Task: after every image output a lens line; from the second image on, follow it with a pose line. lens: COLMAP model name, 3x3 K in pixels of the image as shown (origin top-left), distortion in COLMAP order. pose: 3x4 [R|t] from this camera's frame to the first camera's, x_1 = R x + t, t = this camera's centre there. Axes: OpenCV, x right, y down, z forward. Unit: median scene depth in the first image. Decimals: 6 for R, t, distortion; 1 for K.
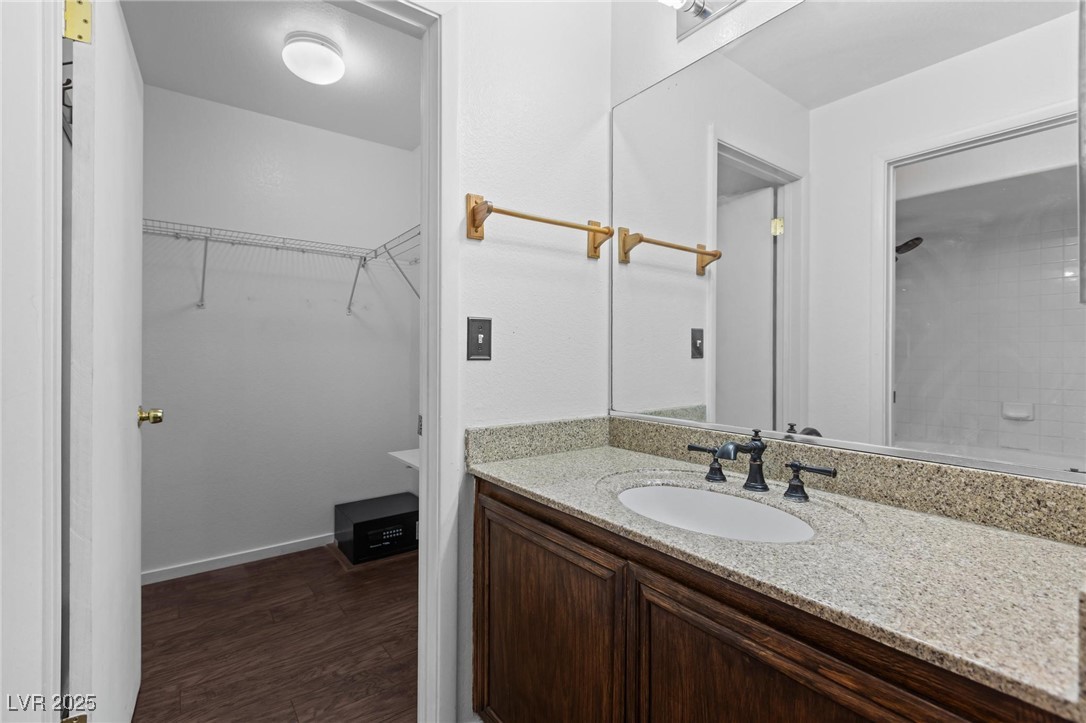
lens RADIAL K [[485.7, 0, 544.2], [0, 485.7, 357.7], [0, 0, 1]] dist [-0.001536, -0.000128]
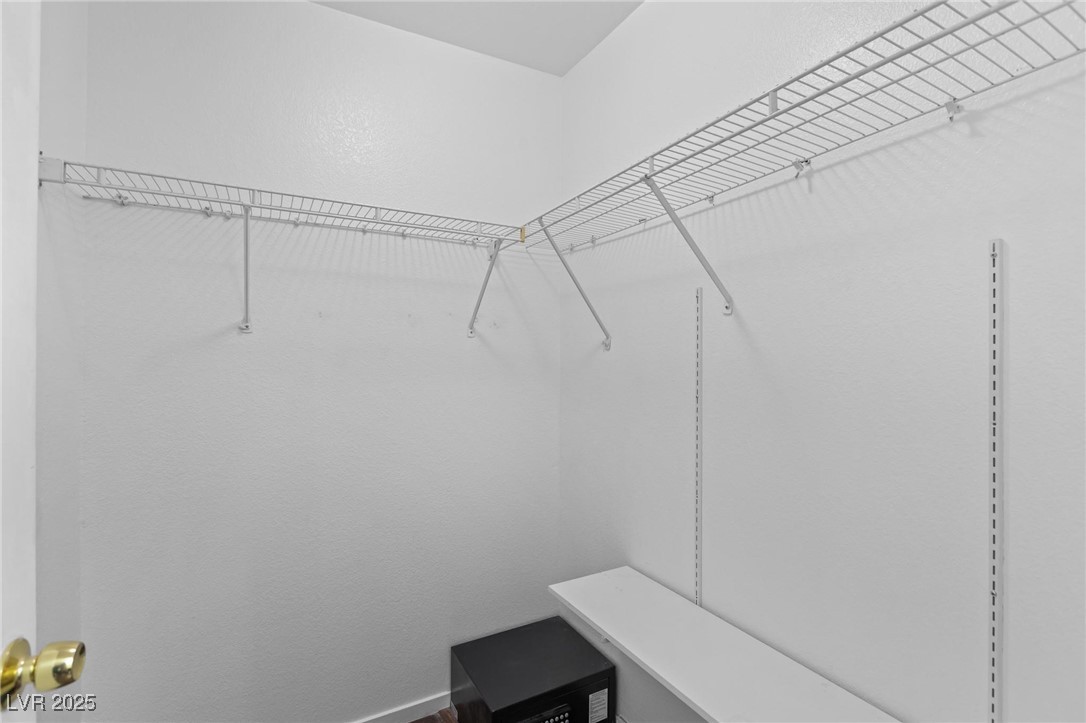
lens RADIAL K [[502.1, 0, 543.0], [0, 502.1, 361.8], [0, 0, 1]] dist [-0.007199, -0.000244]
pose [[0.988902, 0.001682, -0.148563, -0.232059], [-0.001294, 0.999996, 0.002705, -0.062585], [0.148567, -0.002482, 0.988899, 0.407165]]
